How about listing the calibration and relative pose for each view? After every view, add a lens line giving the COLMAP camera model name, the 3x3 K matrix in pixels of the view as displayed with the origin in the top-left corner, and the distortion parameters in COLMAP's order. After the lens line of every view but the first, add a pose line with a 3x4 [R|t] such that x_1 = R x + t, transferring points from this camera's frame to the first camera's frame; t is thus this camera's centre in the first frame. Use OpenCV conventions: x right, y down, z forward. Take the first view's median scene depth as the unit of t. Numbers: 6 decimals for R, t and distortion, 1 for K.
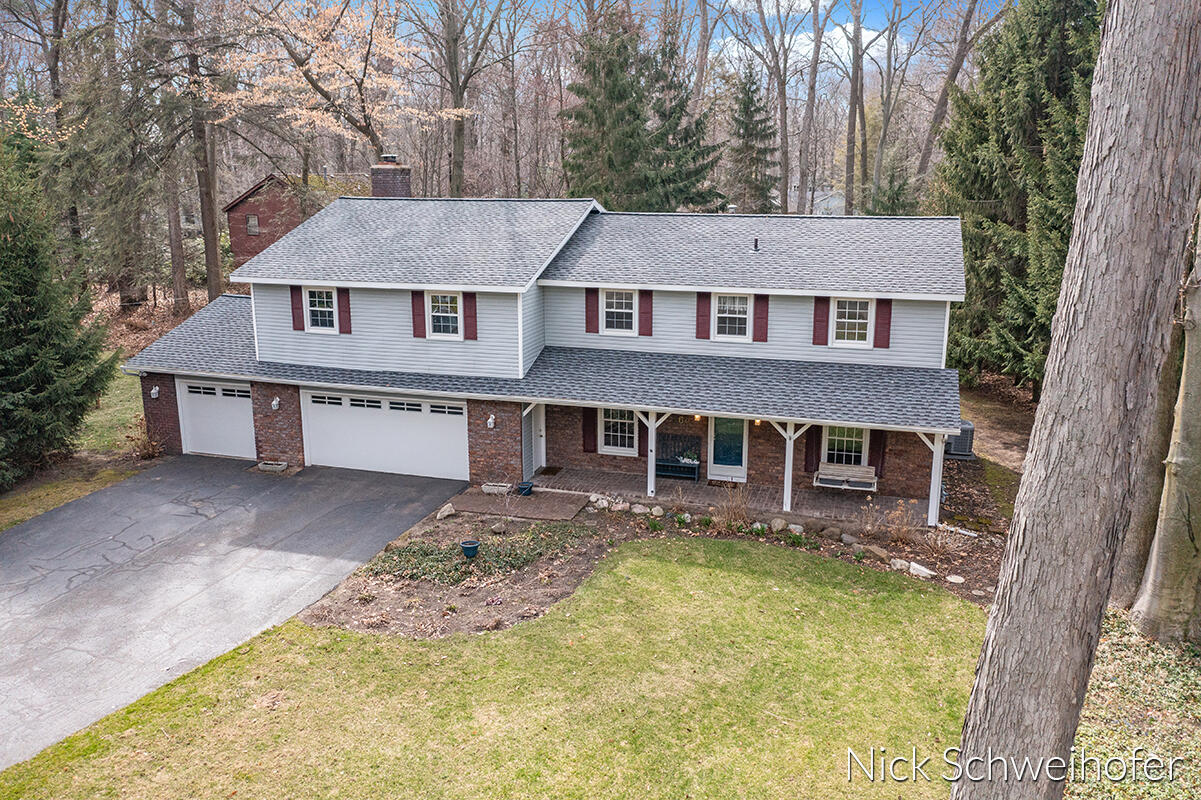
lens RADIAL K [[952.3, 0, 595.0], [0, 952.3, 403.6], [0, 0, 1]] dist [-0.016163, 0.006099]
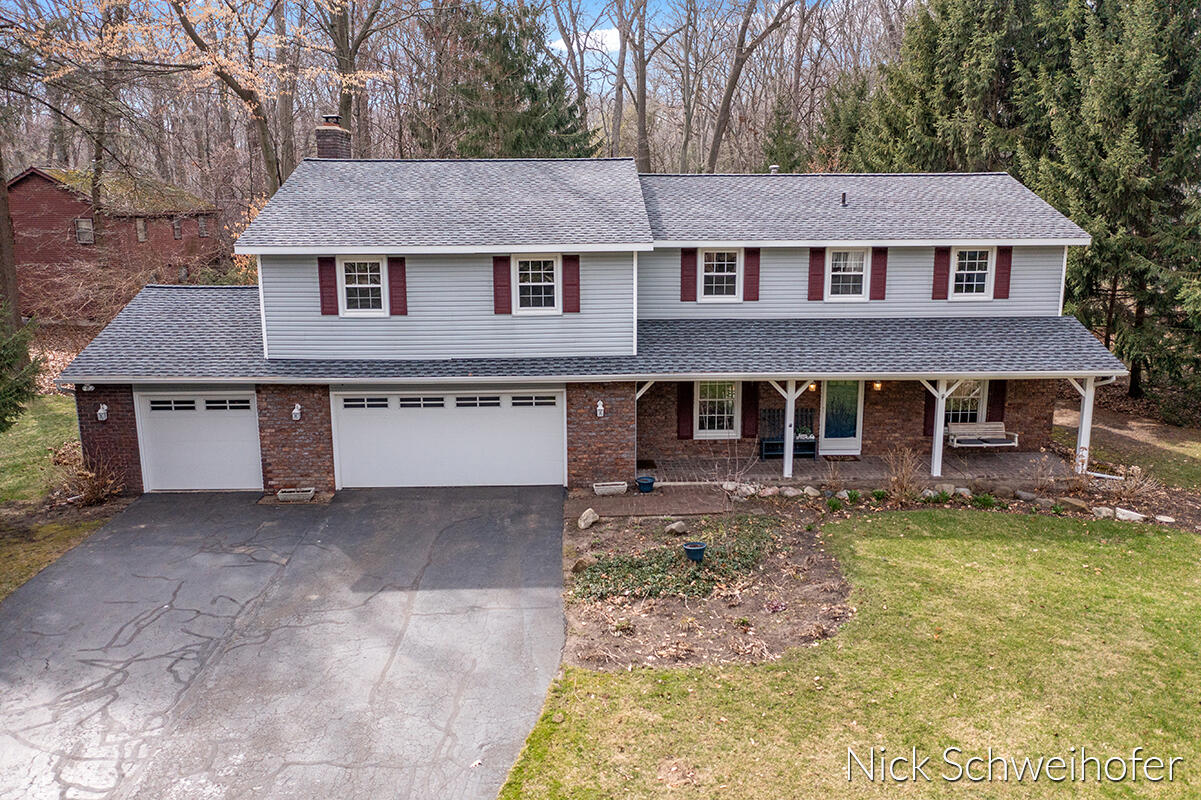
lens RADIAL K [[952.3, 0, 601.5], [0, 952.3, 396.3], [0, 0, 1]] dist [-0.016163, 0.006099]
pose [[0.943842, -0.071685, 0.322526, -0.381850], [0.082734, 0.996357, -0.020661, 0.025562], [-0.319870, 0.046184, 0.946335, 0.209174]]
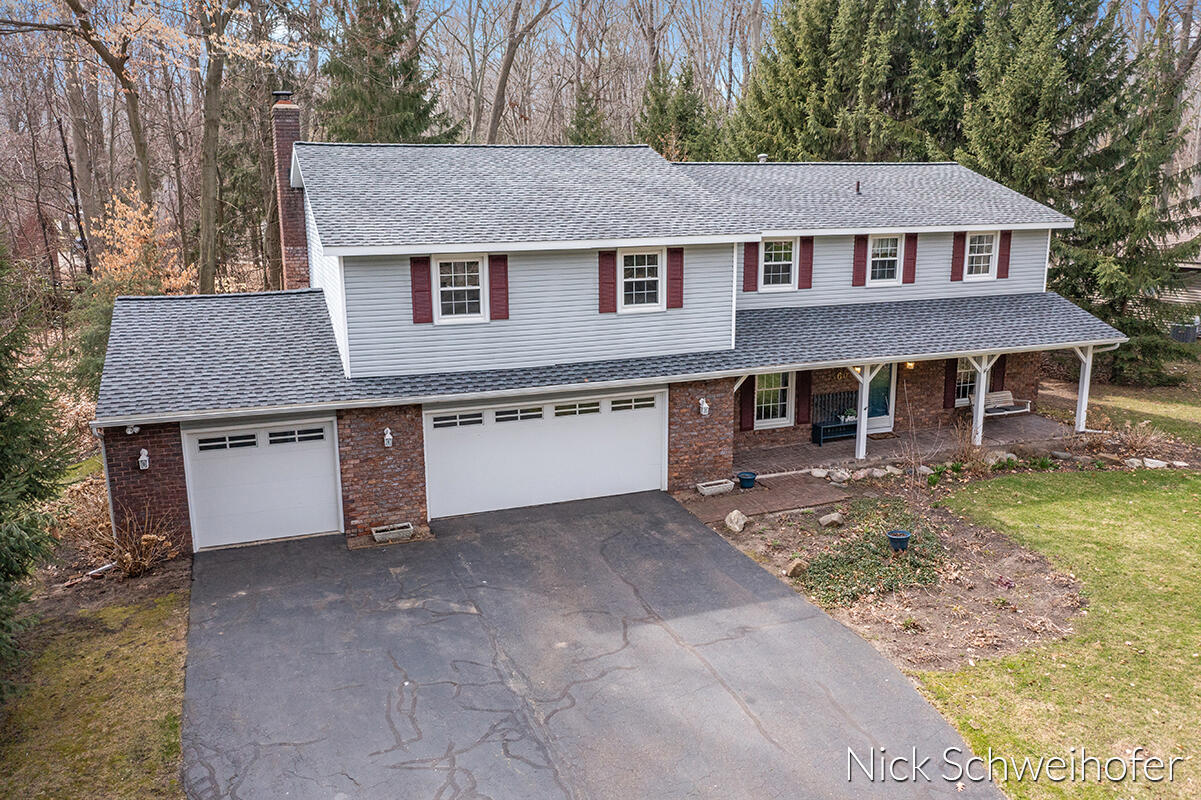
lens RADIAL K [[952.3, 0, 605.9], [0, 952.3, 398.2], [0, 0, 1]] dist [-0.016163, 0.006099]
pose [[0.784045, -0.142552, 0.604112, -0.669514], [0.153811, 0.987535, 0.033404, -0.028403], [-0.601344, 0.066729, 0.796199, 0.410840]]
